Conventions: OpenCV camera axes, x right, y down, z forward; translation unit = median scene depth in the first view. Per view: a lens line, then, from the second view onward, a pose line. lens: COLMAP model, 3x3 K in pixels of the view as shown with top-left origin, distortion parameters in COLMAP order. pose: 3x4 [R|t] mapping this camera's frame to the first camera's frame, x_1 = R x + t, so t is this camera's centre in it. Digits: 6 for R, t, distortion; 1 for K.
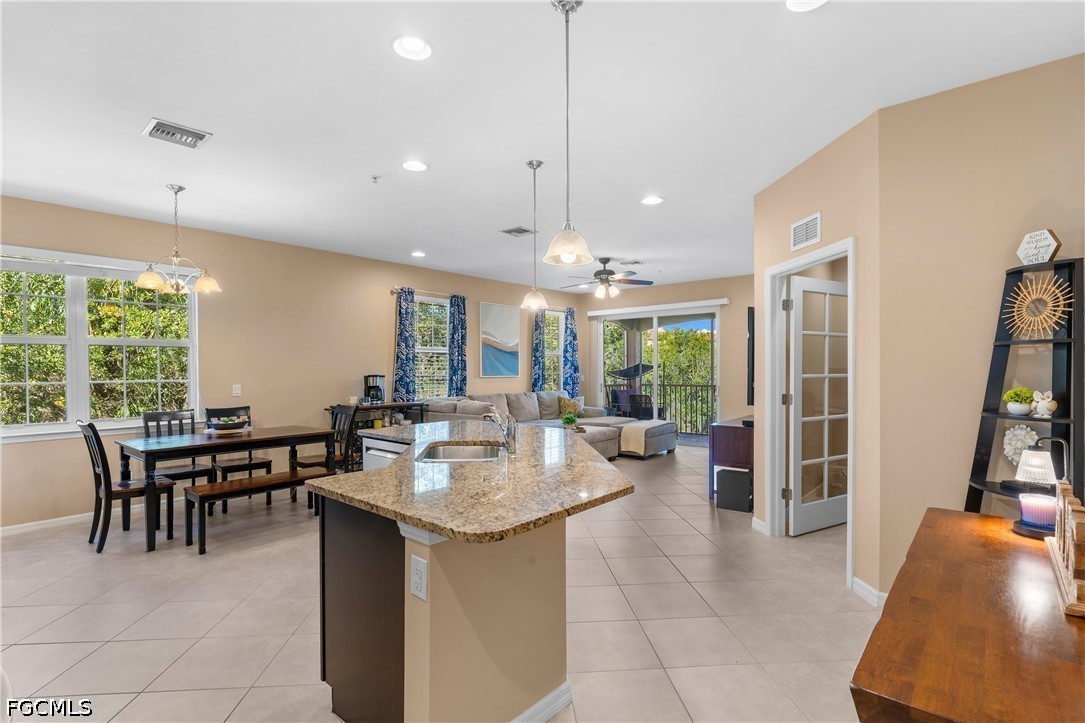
lens RADIAL K [[517.1, 0, 535.7], [0, 517.1, 370.4], [0, 0, 1]] dist [0.003828, -0.000775]
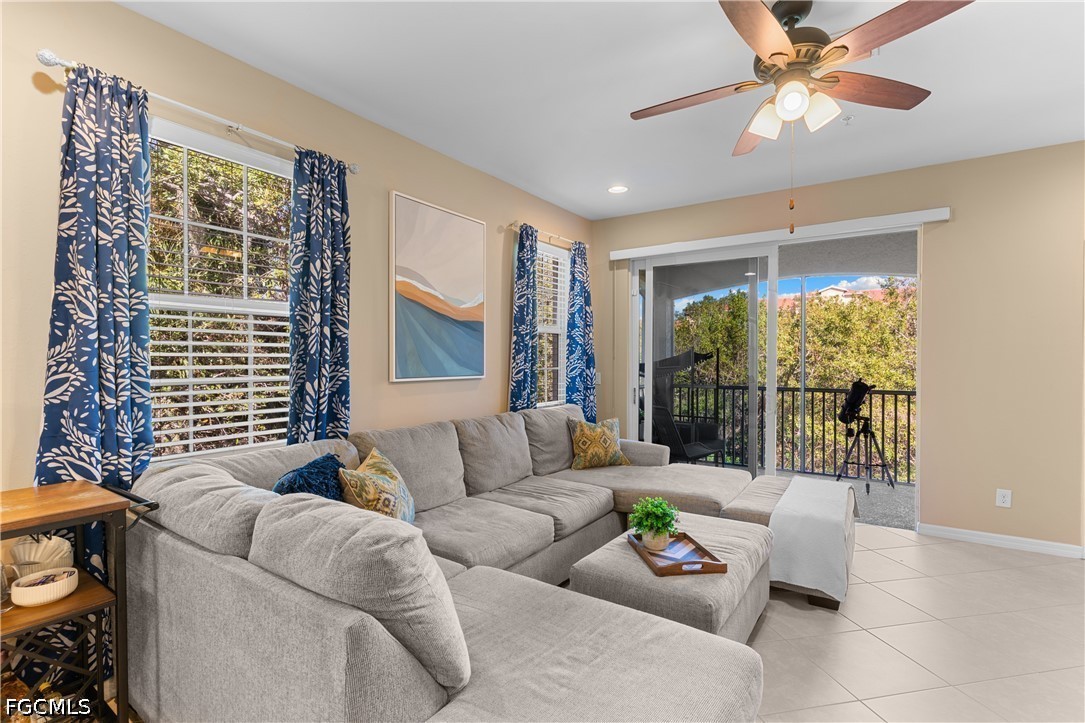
lens RADIAL K [[517.1, 0, 542.0], [0, 517.1, 361.1], [0, 0, 1]] dist [0.003828, -0.000775]
pose [[0.991506, 0.002346, 0.130040, -0.045910], [-0.002740, 0.999992, 0.002850, -0.004463], [-0.130033, -0.003182, 0.991505, 0.615803]]
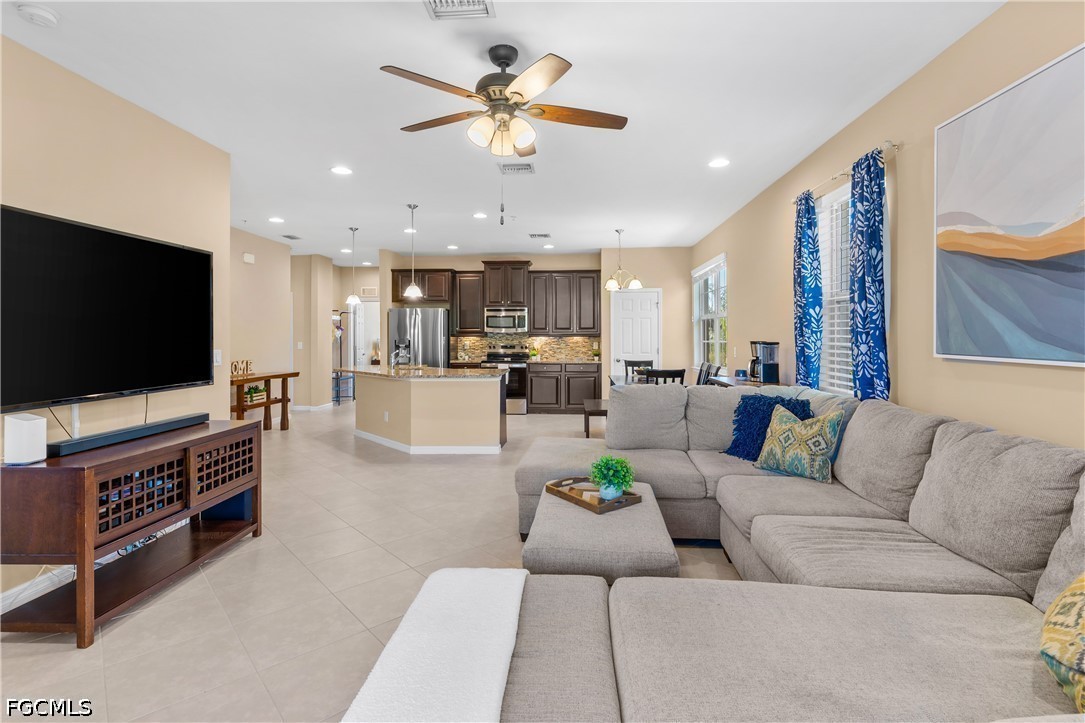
lens RADIAL K [[517.1, 0, 551.2], [0, 517.1, 338.6], [0, 0, 1]] dist [0.003828, -0.000775]
pose [[-0.782407, 0.007743, -0.622720, 0.299918], [0.001062, 0.999938, 0.011100, -0.003001], [0.622767, 0.008024, -0.782366, 1.145744]]
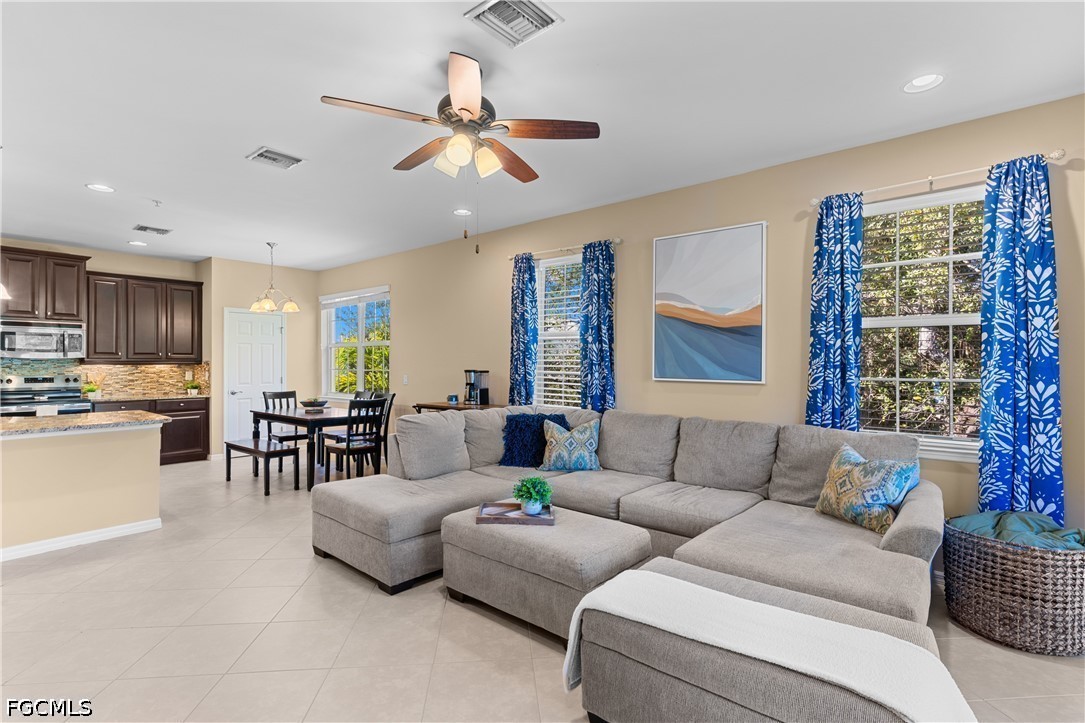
lens RADIAL K [[517.1, 0, 538.6], [0, 517.1, 360.8], [0, 0, 1]] dist [0.003828, -0.000775]
pose [[0.015730, 0.000333, -0.999876, 0.439016], [-0.008194, 0.999966, 0.000204, -0.006376], [0.999843, 0.008190, 0.015732, 0.905480]]
